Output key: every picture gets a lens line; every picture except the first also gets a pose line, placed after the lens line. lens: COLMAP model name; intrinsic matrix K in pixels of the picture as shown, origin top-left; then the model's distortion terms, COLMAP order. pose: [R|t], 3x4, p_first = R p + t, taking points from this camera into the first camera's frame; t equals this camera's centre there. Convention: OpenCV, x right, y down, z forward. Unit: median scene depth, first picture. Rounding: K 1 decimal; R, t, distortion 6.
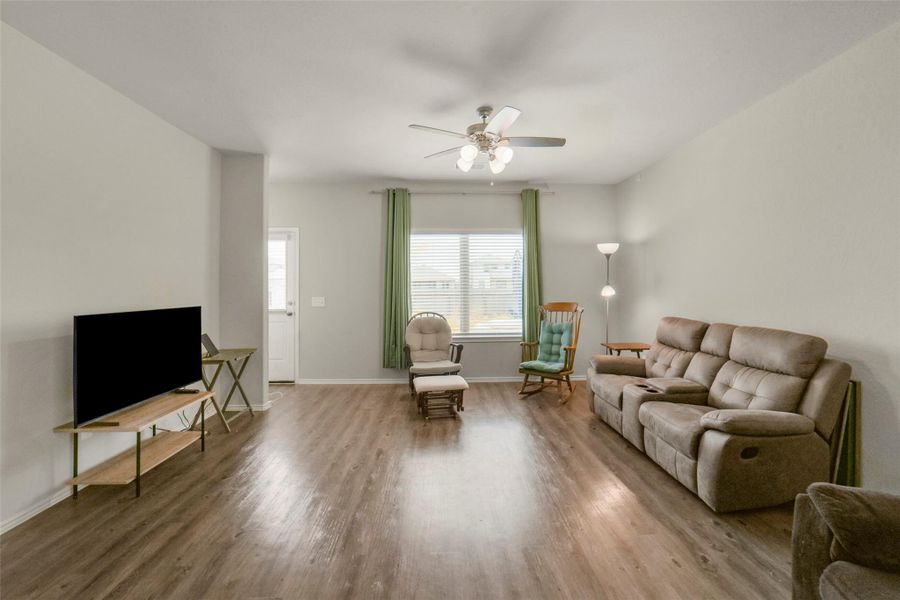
lens RADIAL K [[363.9, 0, 452.6], [0, 363.9, 293.2], [0, 0, 1]] dist [-0.008378, 0.000984]
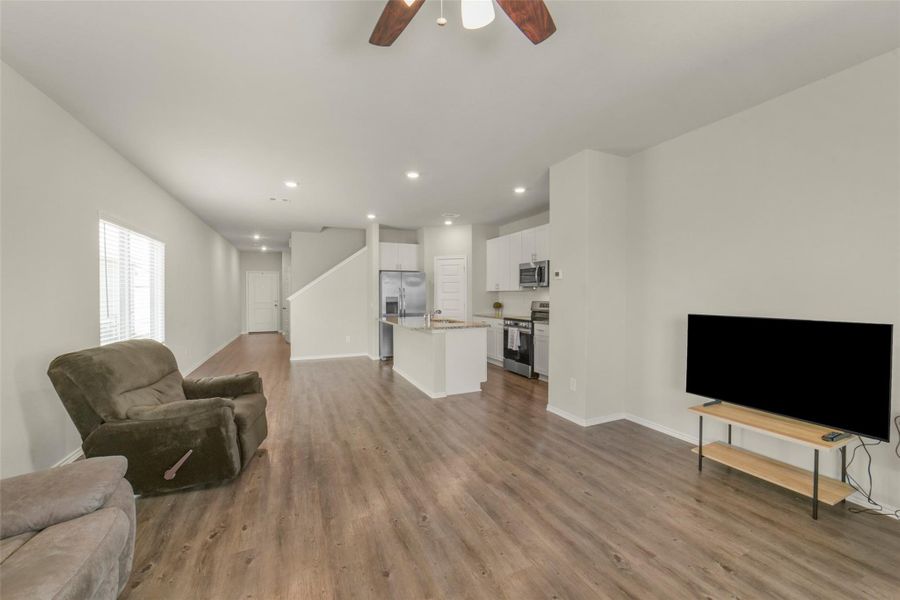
lens RADIAL K [[363.9, 0, 451.3], [0, 363.9, 298.9], [0, 0, 1]] dist [-0.008378, 0.000984]
pose [[-0.929749, 0.007186, -0.368125, 0.372980], [-0.001337, 0.999737, 0.022891, -0.031331], [0.368192, 0.021775, -0.929495, 2.074193]]
